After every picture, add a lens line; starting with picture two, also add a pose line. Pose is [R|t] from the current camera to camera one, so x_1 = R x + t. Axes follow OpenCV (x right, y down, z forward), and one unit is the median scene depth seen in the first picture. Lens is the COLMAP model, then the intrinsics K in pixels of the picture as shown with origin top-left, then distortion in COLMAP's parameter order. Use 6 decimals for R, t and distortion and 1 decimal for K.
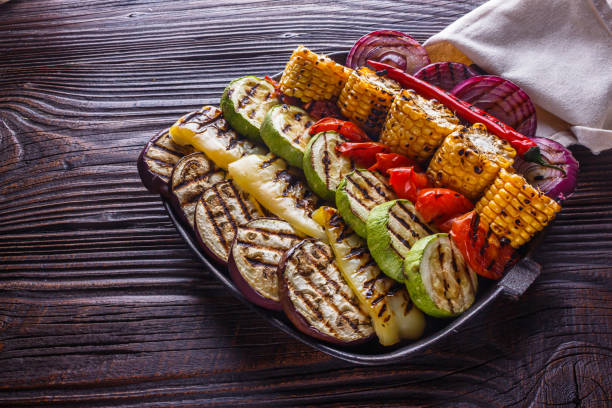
lens RADIAL K [[594.7, 0, 306.0], [0, 594.7, 204.0], [0, 0, 1]] dist [-0.138908, 0.135513]
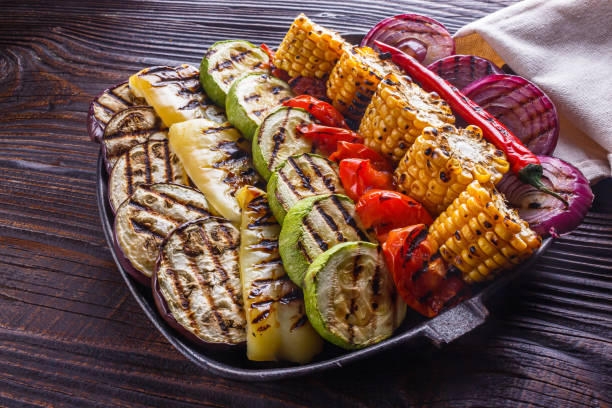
lens RADIAL K [[594.7, 0, 306.0], [0, 594.7, 204.0], [0, 0, 1]] dist [-0.138908, 0.135513]
pose [[0.955543, 0.191062, -0.224574, 0.289340], [-0.199317, 0.979828, -0.014465, 0.025029], [0.217280, 0.058584, 0.974350, 0.187407]]
